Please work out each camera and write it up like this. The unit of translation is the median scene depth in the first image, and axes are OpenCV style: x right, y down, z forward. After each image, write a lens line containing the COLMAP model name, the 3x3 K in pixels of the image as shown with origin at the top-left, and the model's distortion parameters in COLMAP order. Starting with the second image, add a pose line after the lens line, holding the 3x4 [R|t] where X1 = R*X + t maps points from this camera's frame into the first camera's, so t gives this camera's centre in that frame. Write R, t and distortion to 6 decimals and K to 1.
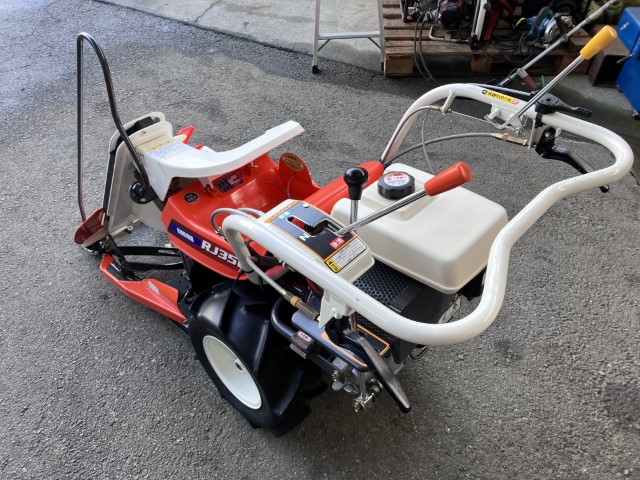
lens RADIAL K [[518.8, 0, 320.0], [0, 518.8, 240.0], [0, 0, 1]] dist [0.006380, -0.001417]
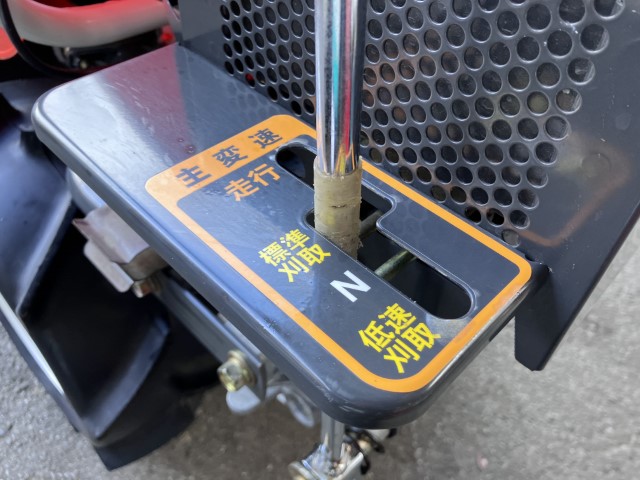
lens RADIAL K [[518.8, 0, 320.0], [0, 518.8, 240.0], [0, 0, 1]] dist [0.006380, -0.001417]
pose [[0.992055, 0.104230, 0.070447, 0.033833], [-0.111592, 0.987622, 0.110228, 0.114409], [-0.058086, -0.117214, 0.991407, 0.525746]]
